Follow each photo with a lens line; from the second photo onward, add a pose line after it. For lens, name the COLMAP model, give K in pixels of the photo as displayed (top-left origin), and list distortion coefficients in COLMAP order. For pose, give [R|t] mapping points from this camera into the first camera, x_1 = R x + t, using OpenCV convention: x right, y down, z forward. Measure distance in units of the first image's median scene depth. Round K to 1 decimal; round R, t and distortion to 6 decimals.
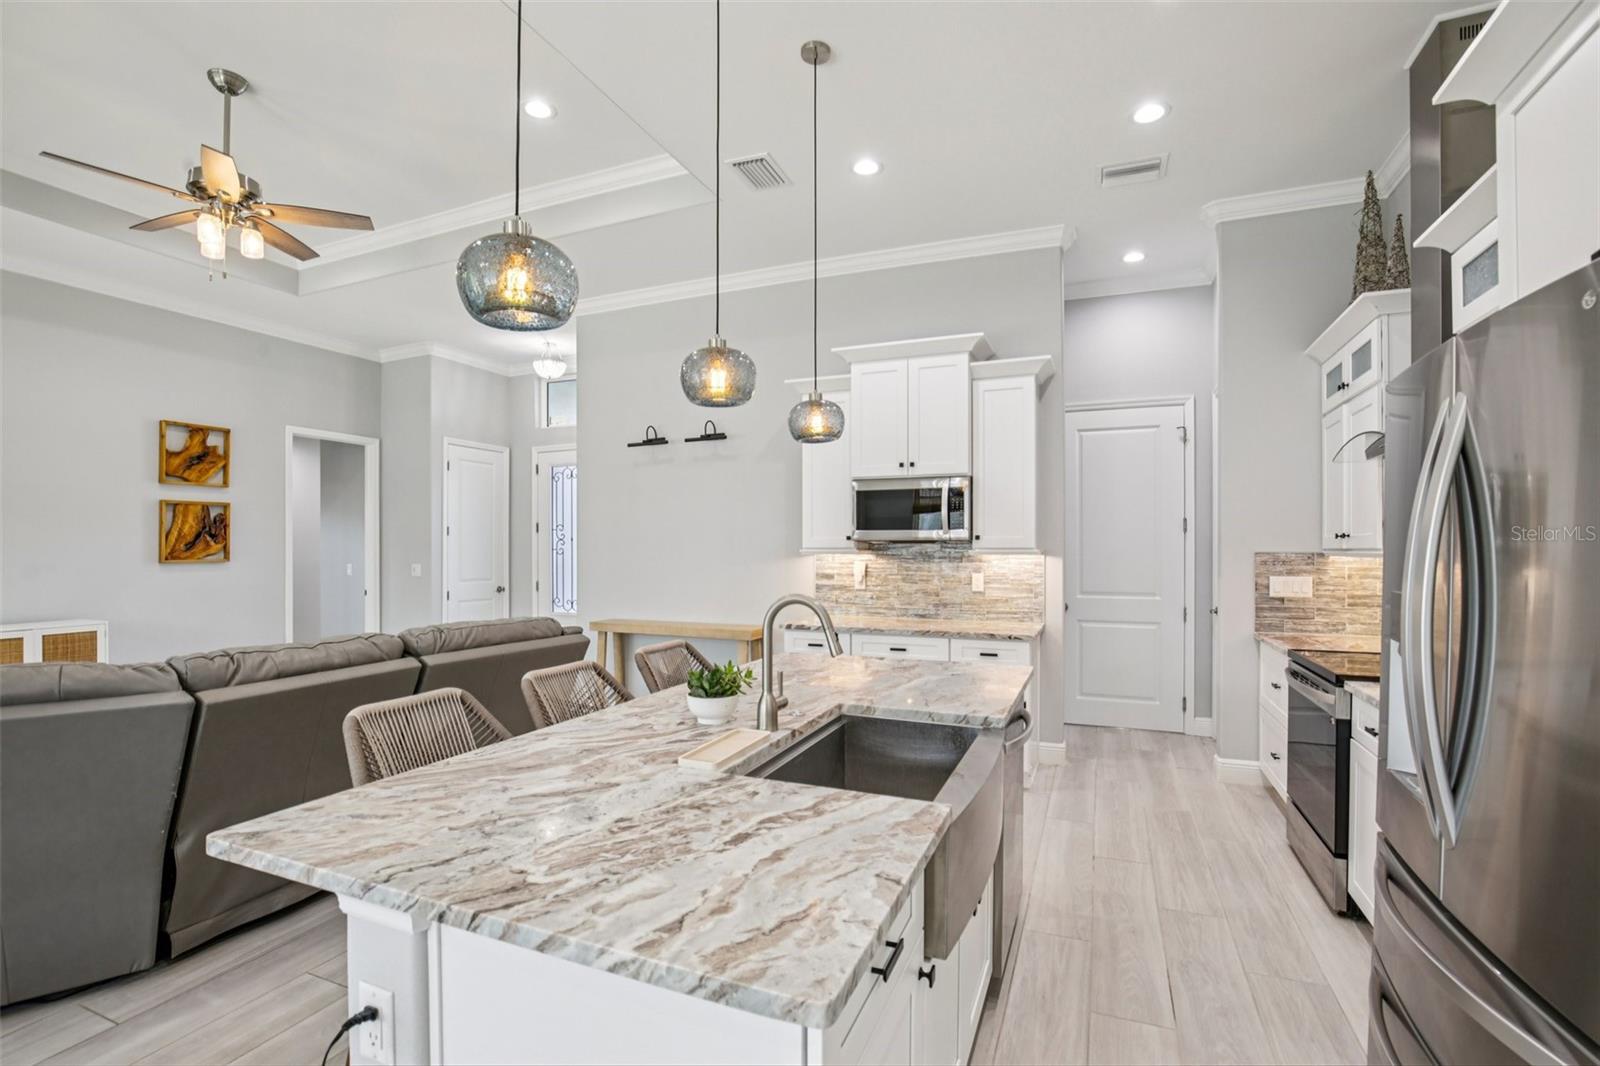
lens RADIAL K [[732.8, 0, 795.1], [0, 732.8, 549.5], [0, 0, 1]] dist [-0.035266, 0.006902]
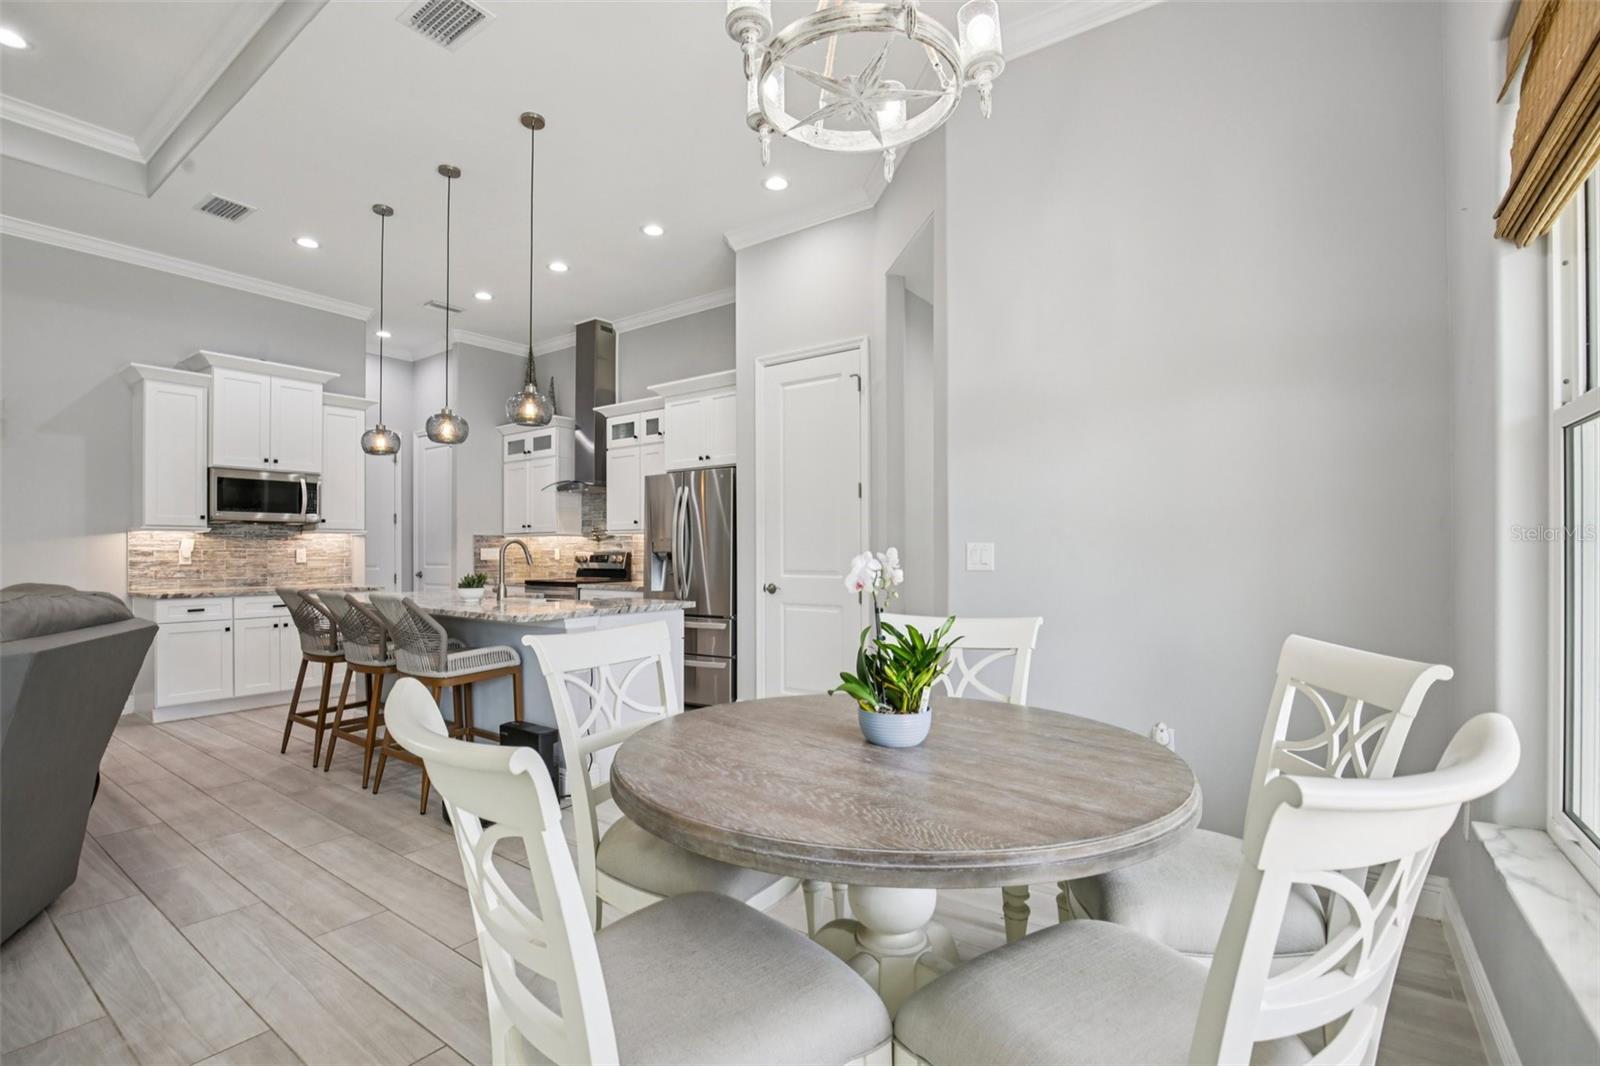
lens RADIAL K [[732.8, 0, 795.1], [0, 732.8, 549.5], [0, 0, 1]] dist [-0.035266, 0.006902]
pose [[0.228798, 0.001198, 0.973473, -0.857255], [0.004765, 0.999986, -0.002350, 0.044305], [-0.973462, 0.005177, 0.228789, -0.160957]]
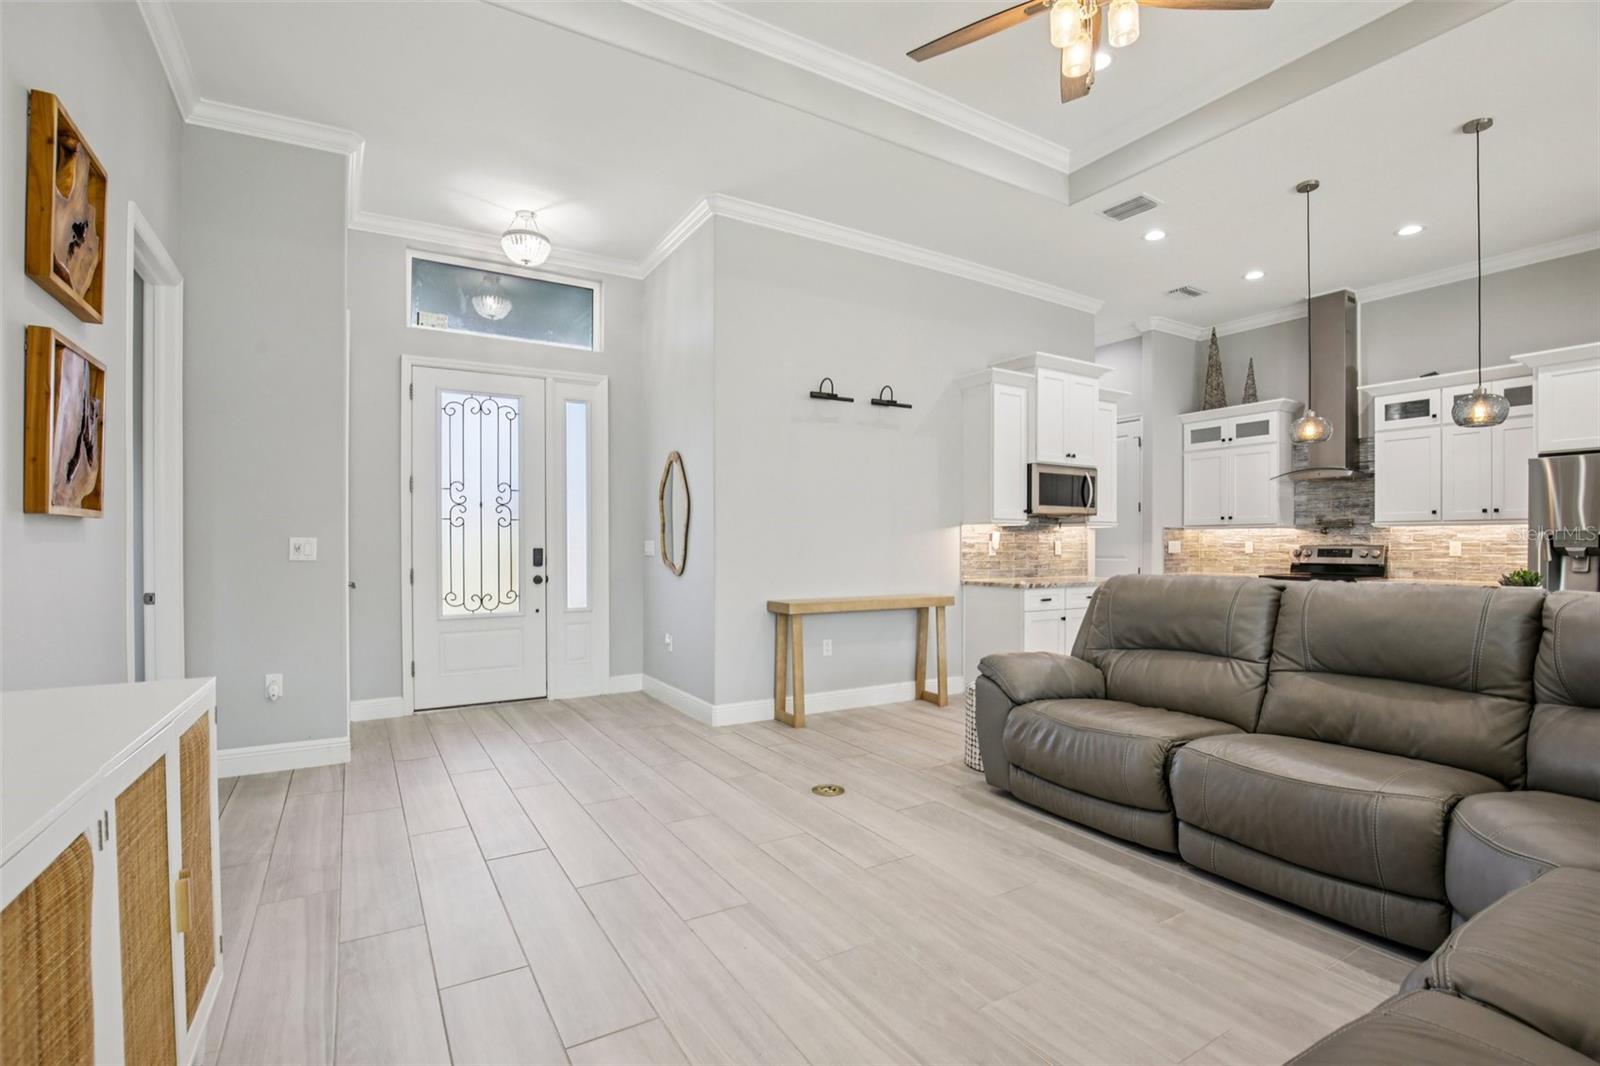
lens RADIAL K [[736.8, 0, 796.6], [0, 736.8, 546.9], [0, 0, 1]] dist [-0.029670, 0.000439]
pose [[0.585872, -0.002418, 0.810400, -1.198969], [0.000347, 0.999996, 0.002732, 0.042223], [-0.810404, -0.001320, 0.585870, 0.642357]]
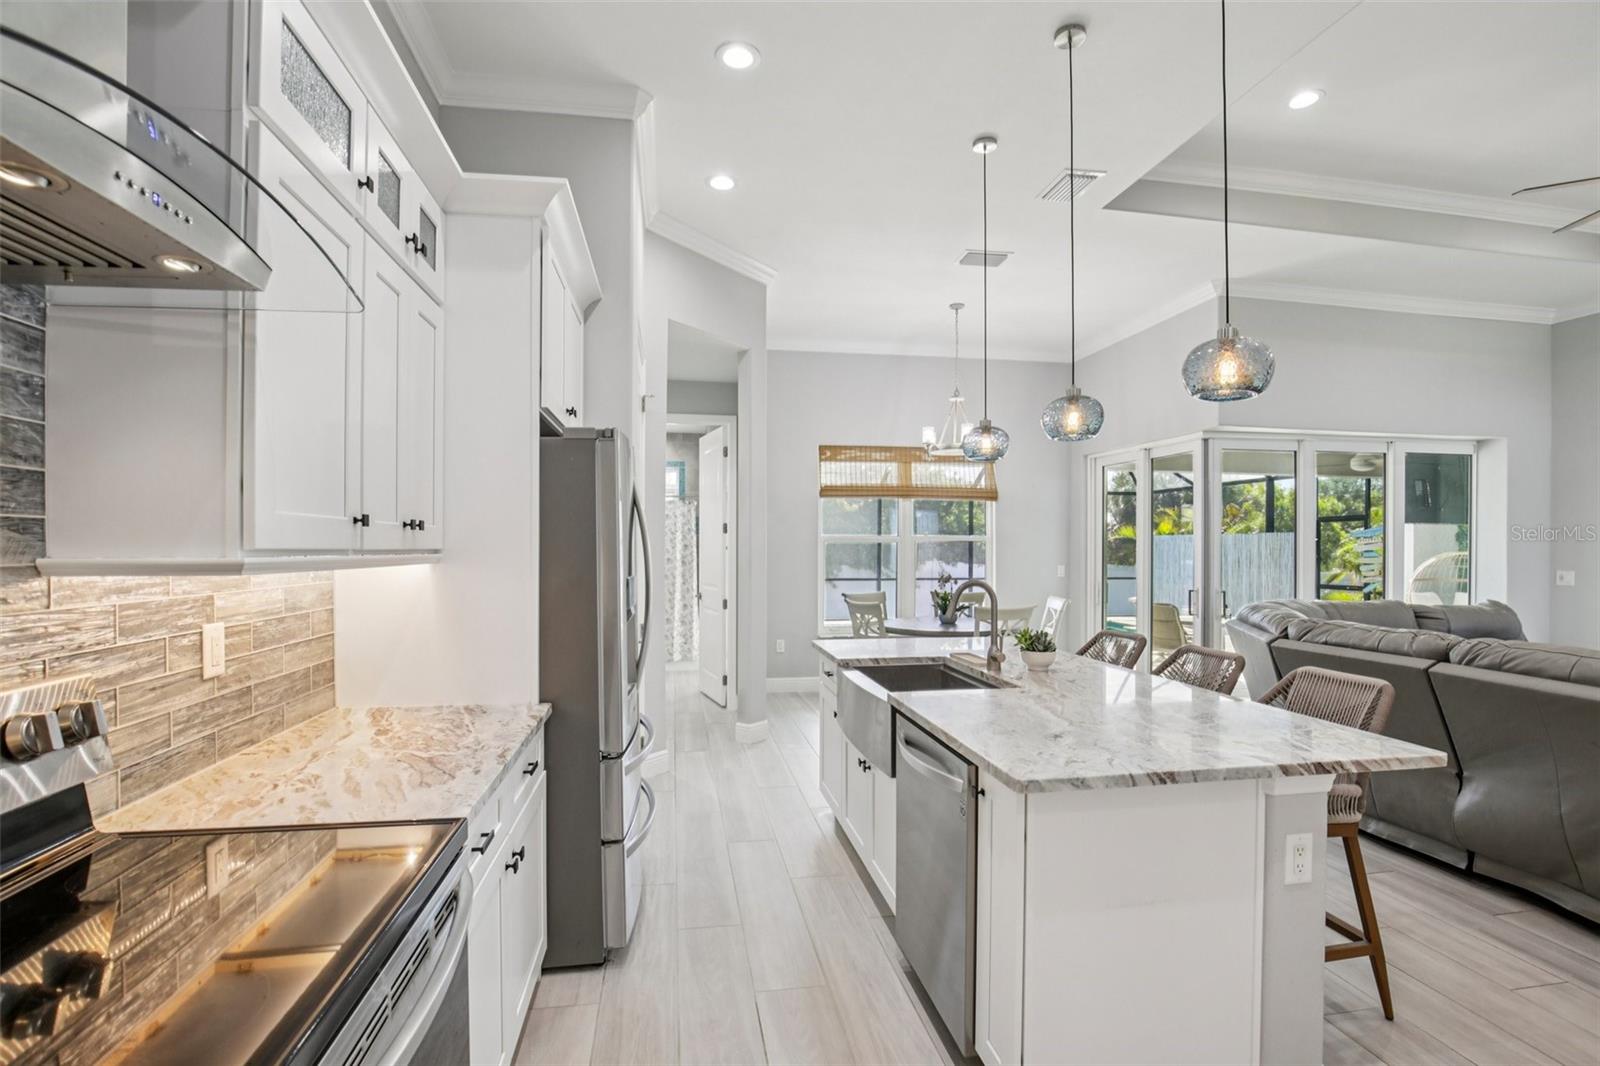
lens RADIAL K [[749.8, 0, 793.5], [0, 749.8, 545.0], [0, 0, 1]] dist [-0.036787, 0.008156]
pose [[-0.843560, -0.003852, -0.537021, 0.494551], [-0.004288, 0.999991, -0.000436, -0.003374], [0.537018, 0.001935, -0.843569, 0.901621]]
